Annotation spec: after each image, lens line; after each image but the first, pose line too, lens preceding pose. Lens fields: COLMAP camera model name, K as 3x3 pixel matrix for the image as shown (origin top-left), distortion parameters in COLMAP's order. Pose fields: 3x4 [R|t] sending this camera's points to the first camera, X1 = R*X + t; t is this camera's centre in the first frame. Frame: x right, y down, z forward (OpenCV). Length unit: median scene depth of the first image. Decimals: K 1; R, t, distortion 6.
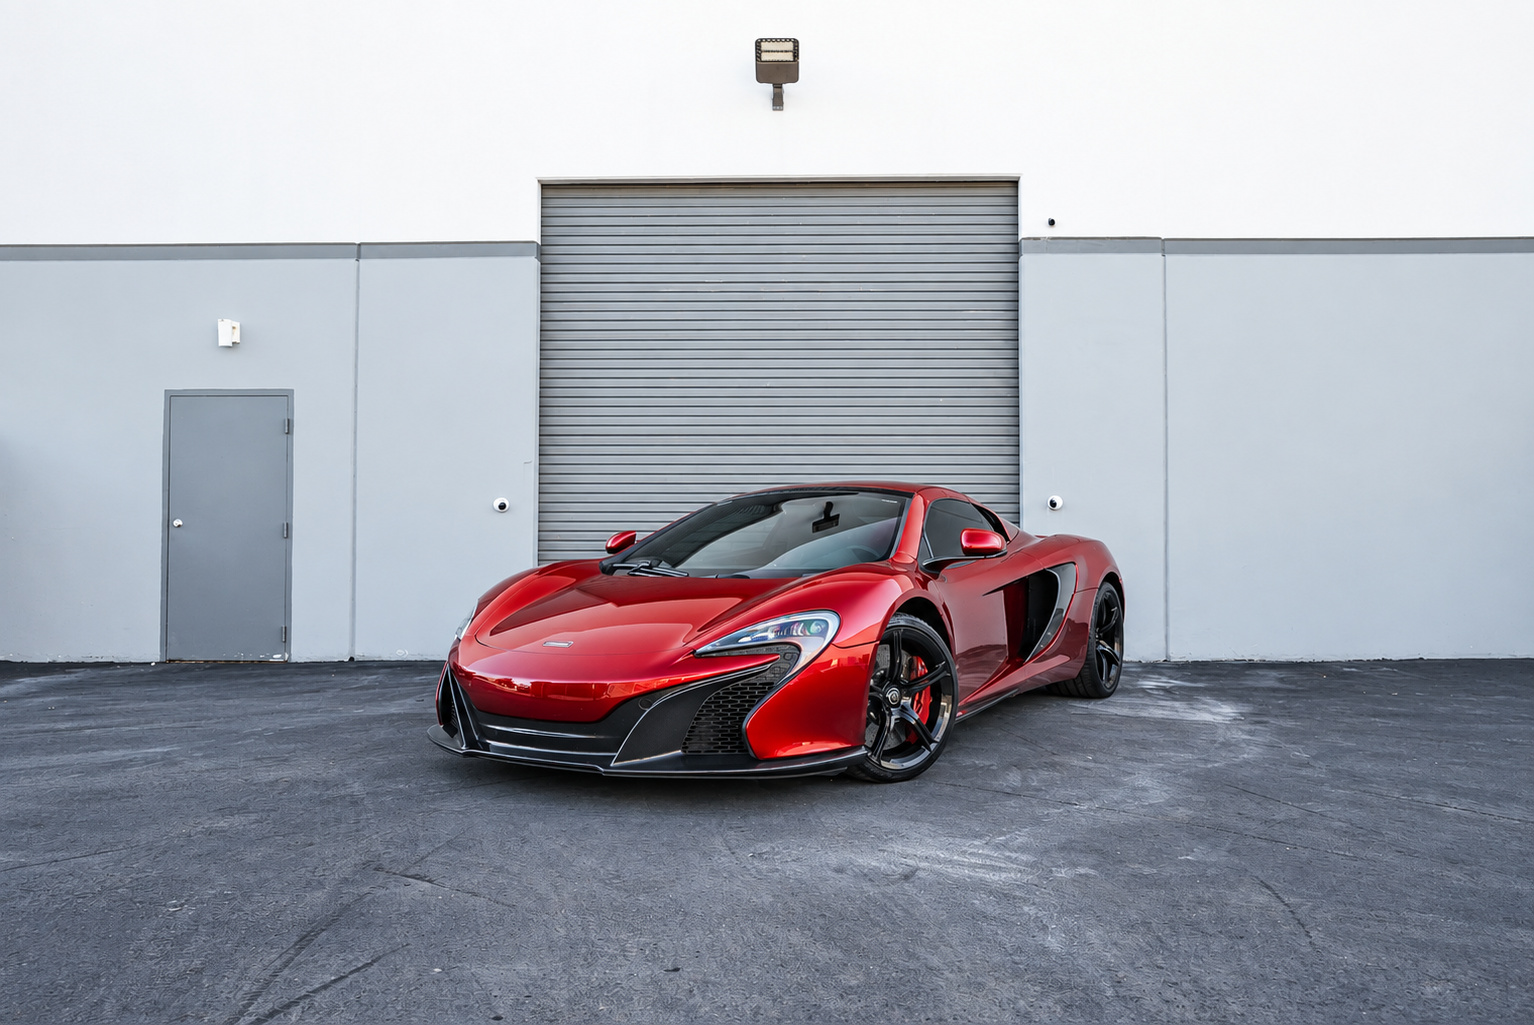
lens RADIAL K [[1217.5, 0, 786.3], [0, 1217.5, 519.4], [0, 0, 1]] dist [-0.003373, 0.000138]
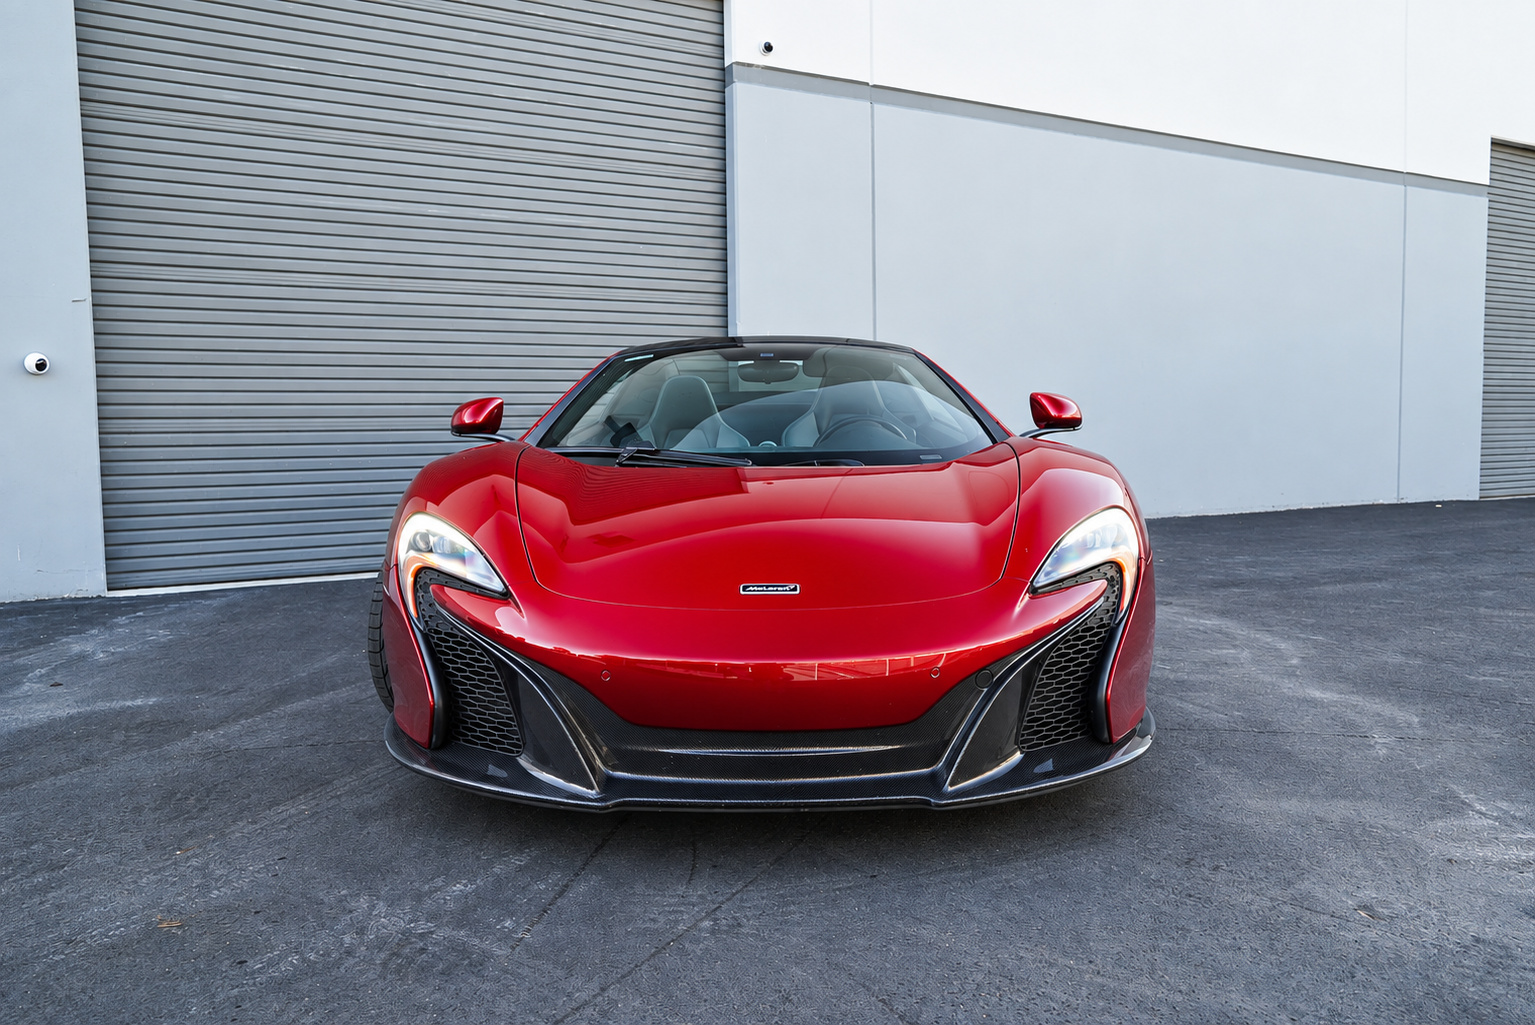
lens RADIAL K [[1164.3, 0, 767.5], [0, 1164.3, 512.5], [0, 0, 1]] dist [0.009267, 0.003762]
pose [[0.861127, -0.048098, 0.506110, -0.342347], [-0.001000, 0.995352, 0.096294, 0.010194], [-0.508389, -0.083428, 0.857077, 0.396014]]
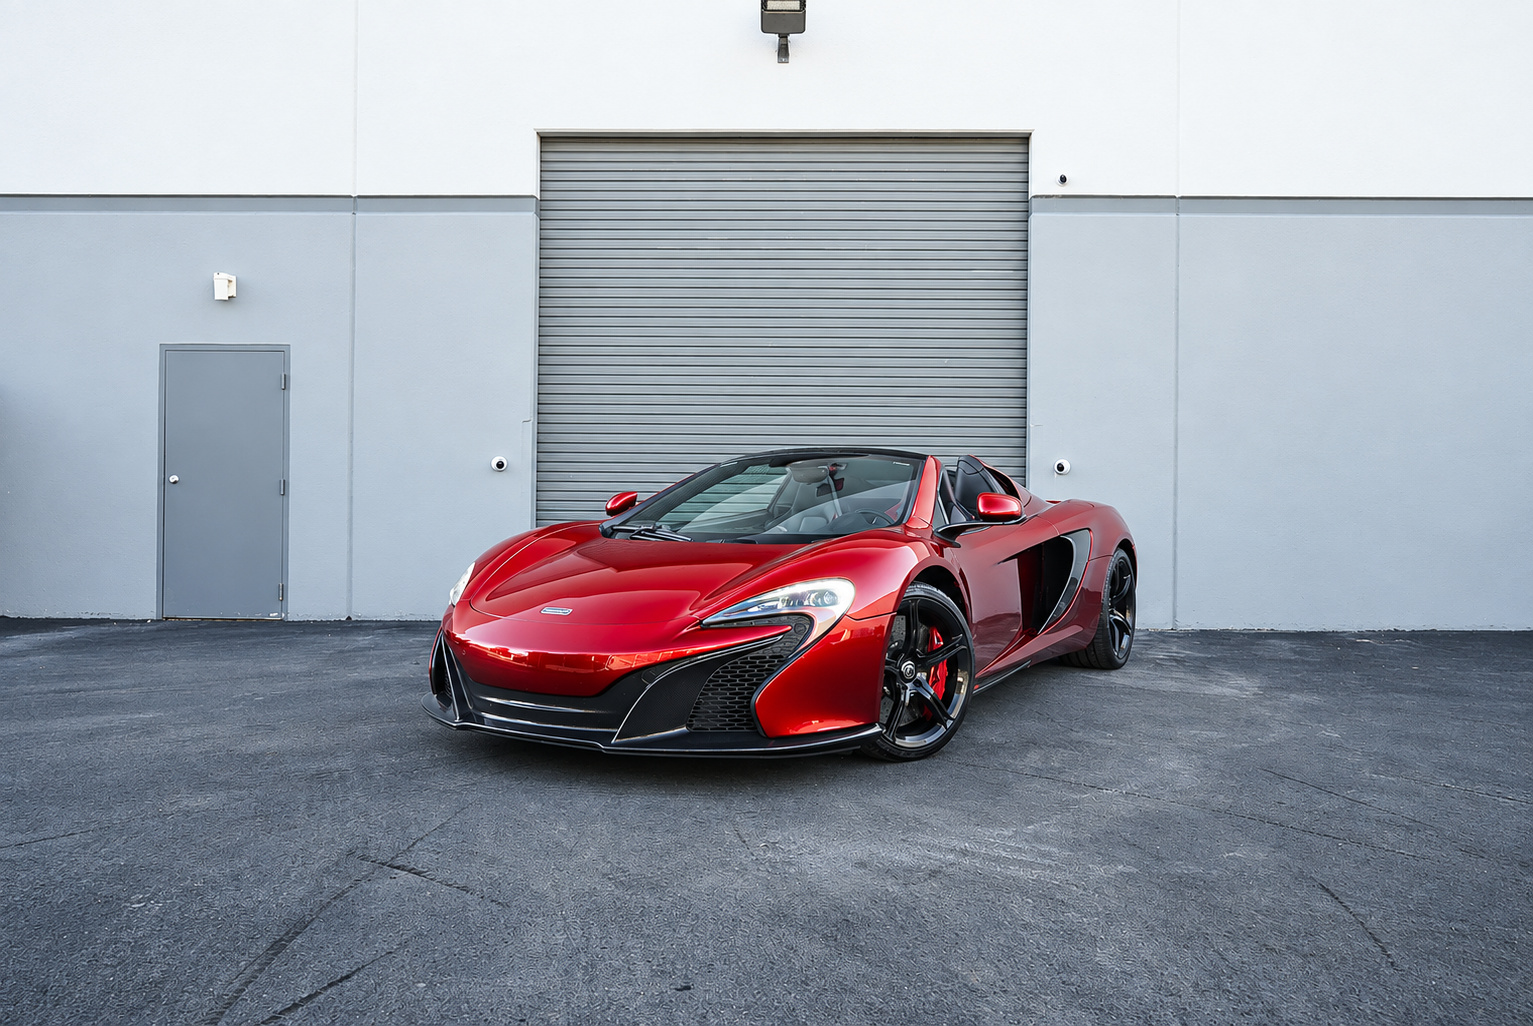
lens RADIAL K [[1199.1, 0, 766.5], [0, 1199.1, 513.0], [0, 0, 1]] dist [-0.004371, -0.003570]
pose [[0.999884, 0.009919, -0.011587, -0.009235], [-0.009598, 0.999579, 0.027374, -0.001344], [0.011853, -0.027259, 0.999558, 0.046258]]
